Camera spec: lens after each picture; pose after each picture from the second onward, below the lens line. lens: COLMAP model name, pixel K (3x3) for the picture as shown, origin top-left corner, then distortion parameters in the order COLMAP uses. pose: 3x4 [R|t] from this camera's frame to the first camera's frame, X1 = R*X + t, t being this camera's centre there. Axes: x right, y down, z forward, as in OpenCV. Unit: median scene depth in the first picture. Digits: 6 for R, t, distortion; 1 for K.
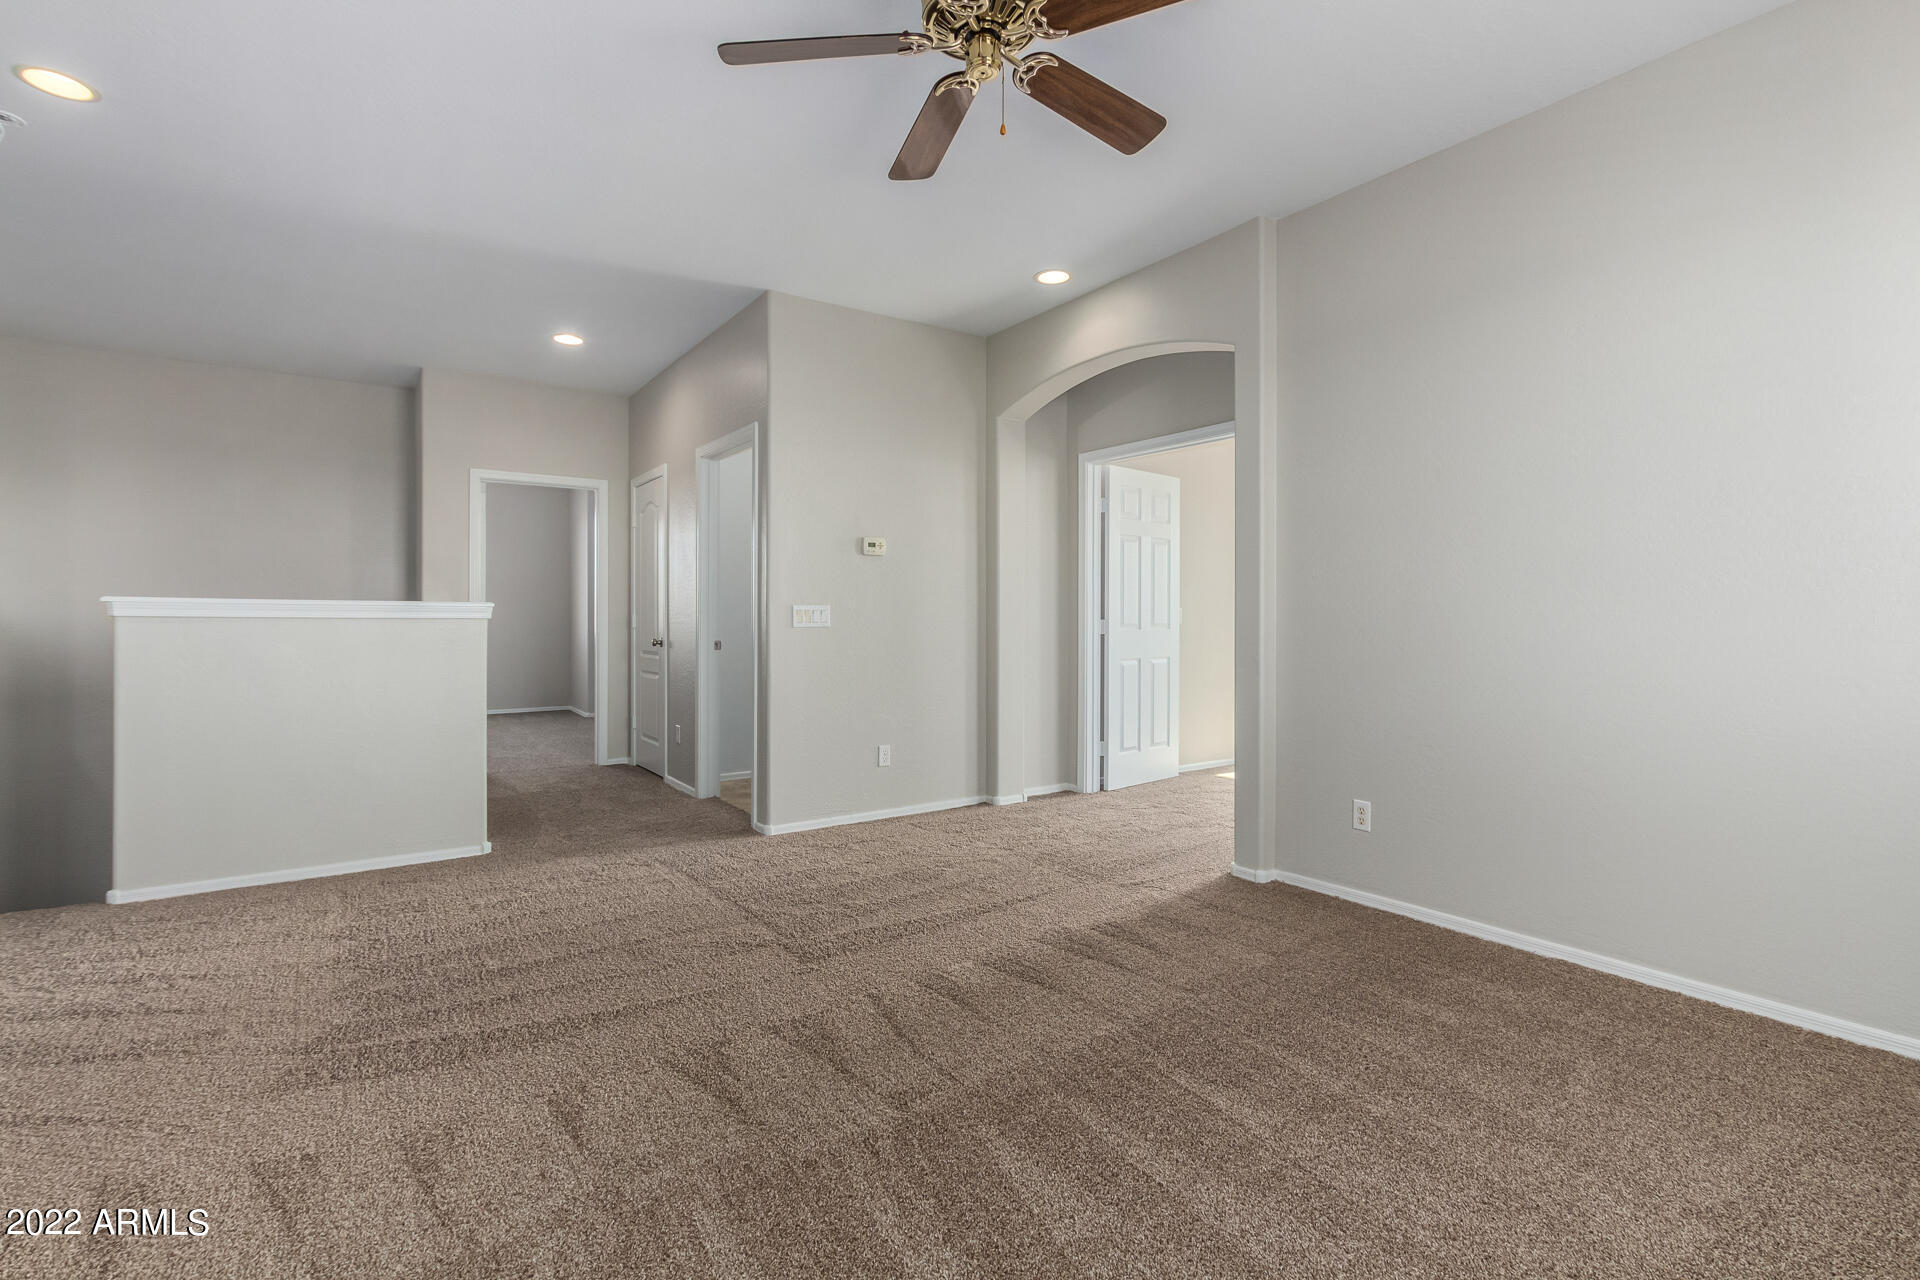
lens RADIAL K [[881.4, 0, 975.5], [0, 881.4, 626.1], [0, 0, 1]] dist [-0.003691, -0.000476]
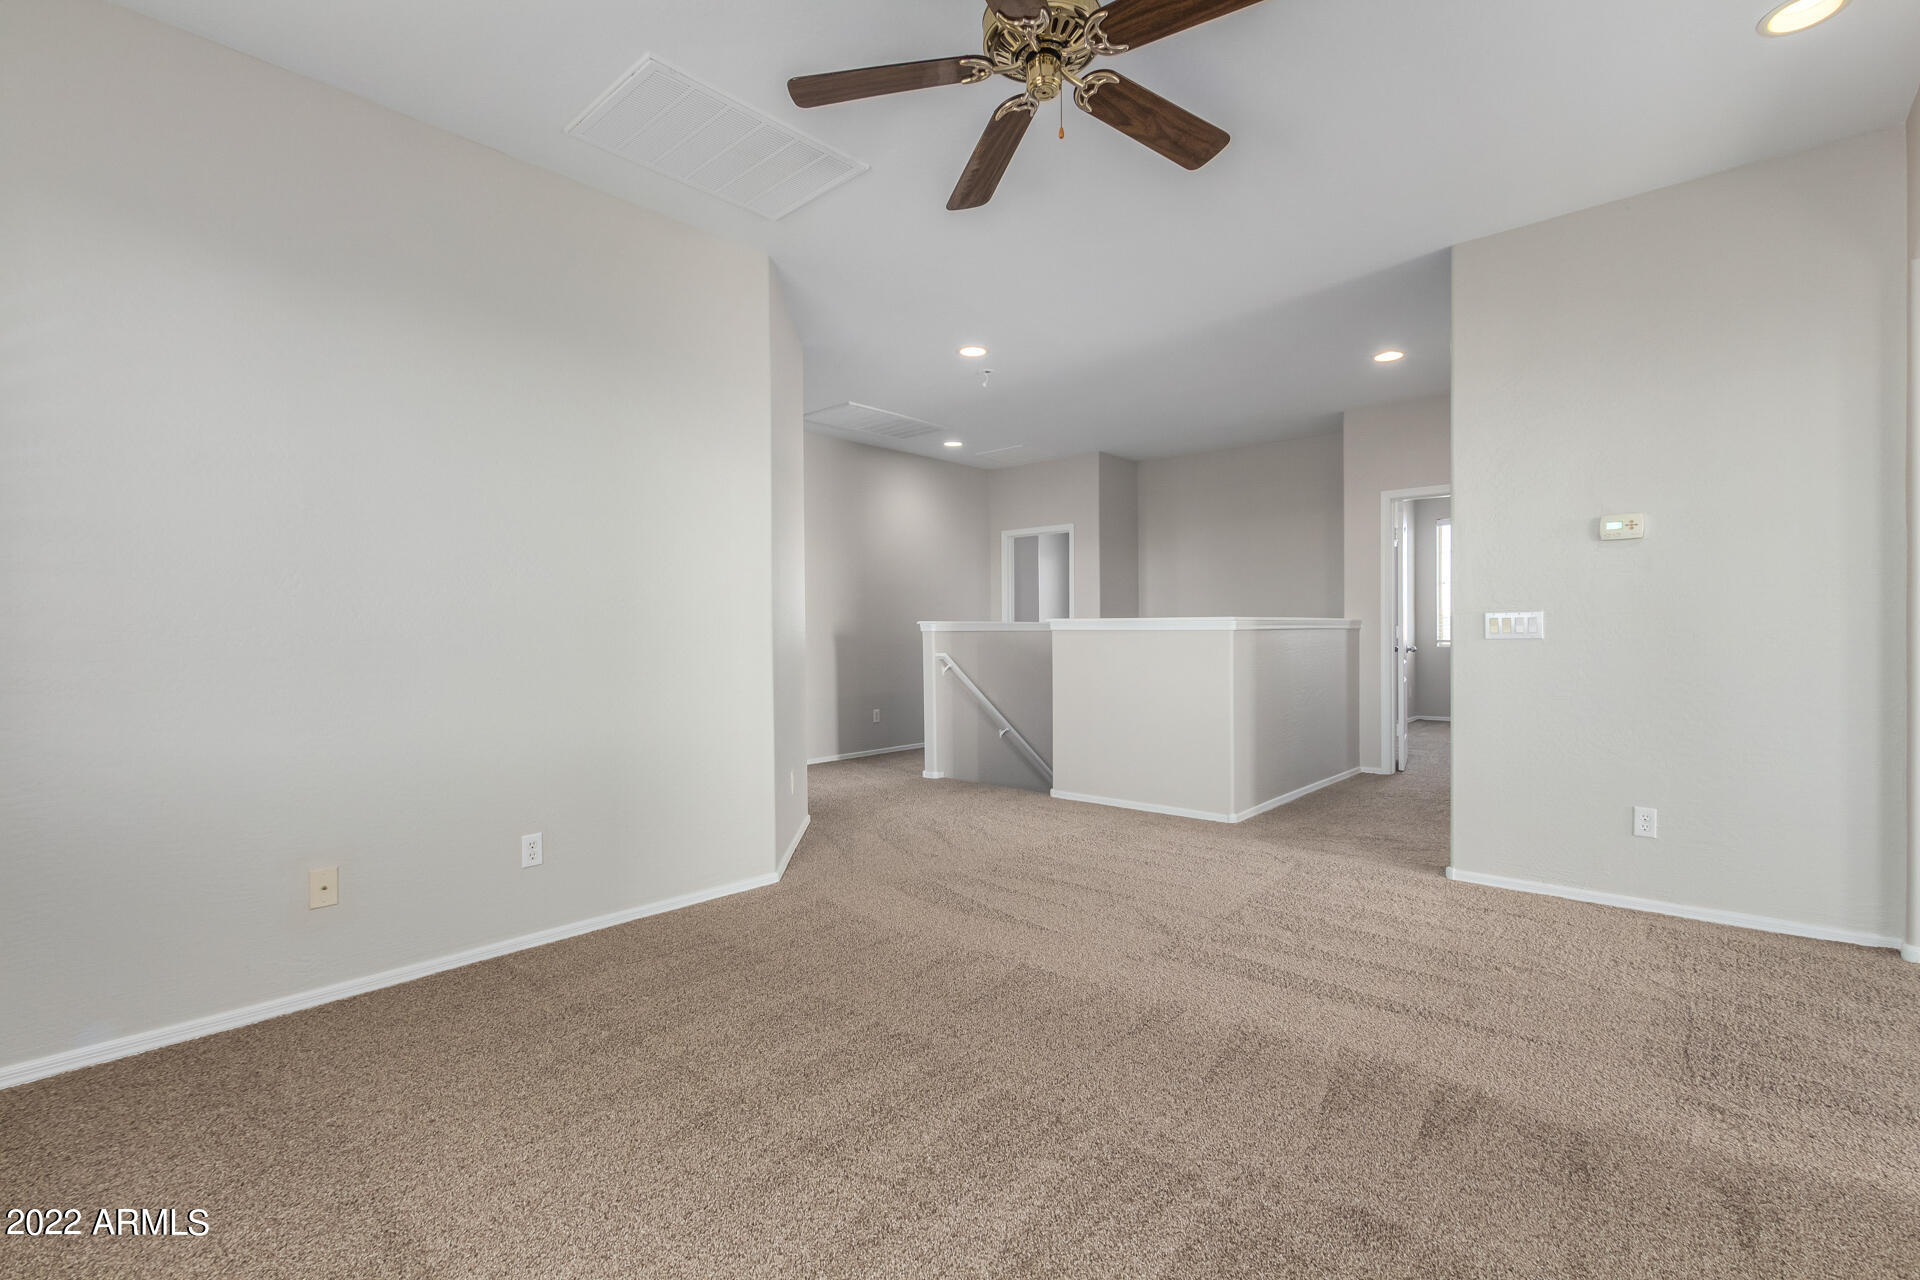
lens RADIAL K [[881.4, 0, 975.9], [0, 881.4, 642.8], [0, 0, 1]] dist [-0.003691, -0.000476]
pose [[0.221875, 0.012641, -0.974993, 0.611594], [-0.000086, 0.999916, 0.012944, -0.007694], [0.975075, -0.002788, 0.221858, 0.424850]]
